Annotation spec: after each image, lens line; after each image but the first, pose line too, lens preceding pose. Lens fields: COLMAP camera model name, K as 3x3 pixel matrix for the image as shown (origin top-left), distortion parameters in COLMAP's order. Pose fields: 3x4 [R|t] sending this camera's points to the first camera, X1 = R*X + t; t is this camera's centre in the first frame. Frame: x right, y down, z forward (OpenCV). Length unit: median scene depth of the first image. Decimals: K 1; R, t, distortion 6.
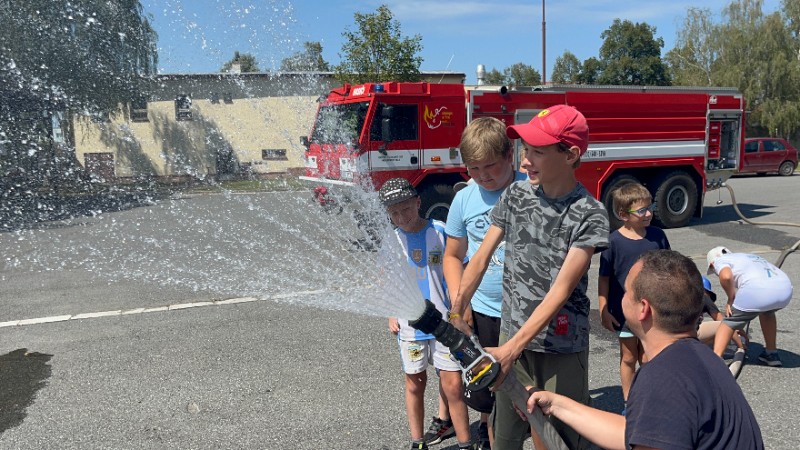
lens RADIAL K [[703.0, 0, 426.1], [0, 703.0, 238.8], [0, 0, 1]] dist [0.055290, -0.068037]
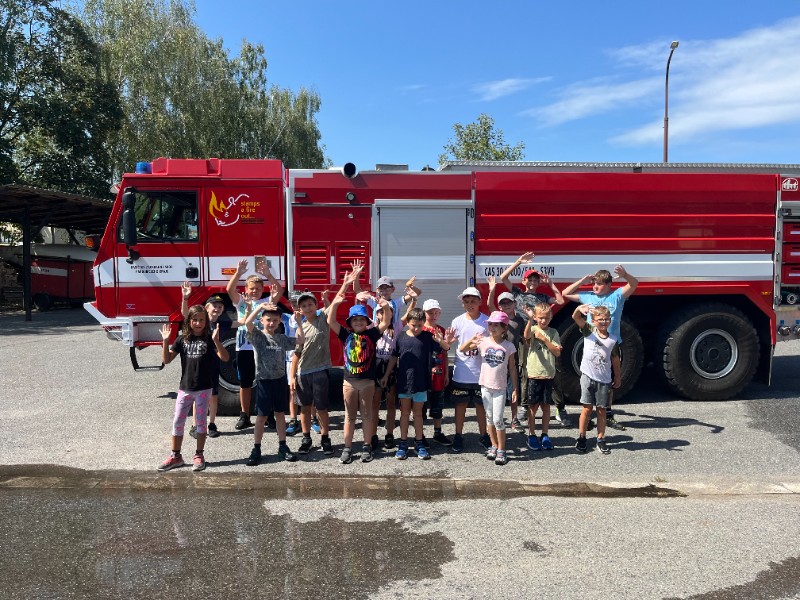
lens RADIAL K [[613.7, 0, 400.1], [0, 613.7, 288.7], [0, 0, 1]] dist [0.008444, -0.006507]
pose [[0.919515, 0.032880, -0.391678, 0.211579], [-0.068192, 0.994728, -0.076584, -0.034847], [0.387095, 0.097130, 0.916909, 0.288916]]
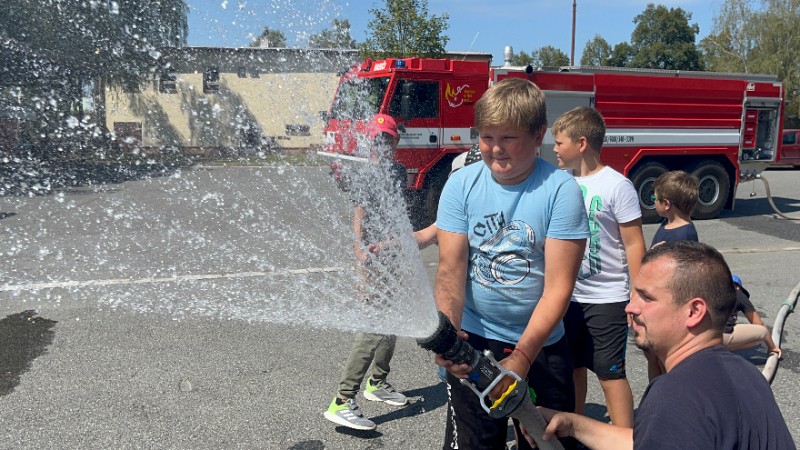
lens RADIAL K [[703.0, 0, 405.2], [0, 703.0, 219.1], [0, 0, 1]] dist [0.055366, -0.063499]
pose [[0.997417, 0.042123, -0.058184, 0.002978], [-0.042134, 0.999111, 0.001030, 0.000093], [0.058175, 0.001424, 0.998305, 0.013369]]
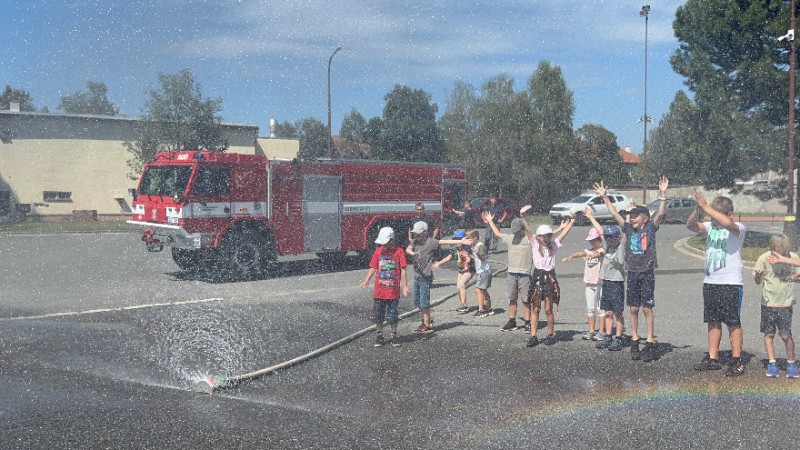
lens RADIAL K [[713.9, 0, 419.5], [0, 713.9, 226.5], [0, 0, 1]] dist [0.060974, -0.009570]
pose [[0.960136, 0.017673, 0.278975, -0.024145], [0.005763, 0.996536, -0.082962, 0.018283], [-0.279475, 0.081262, 0.956708, -0.215070]]
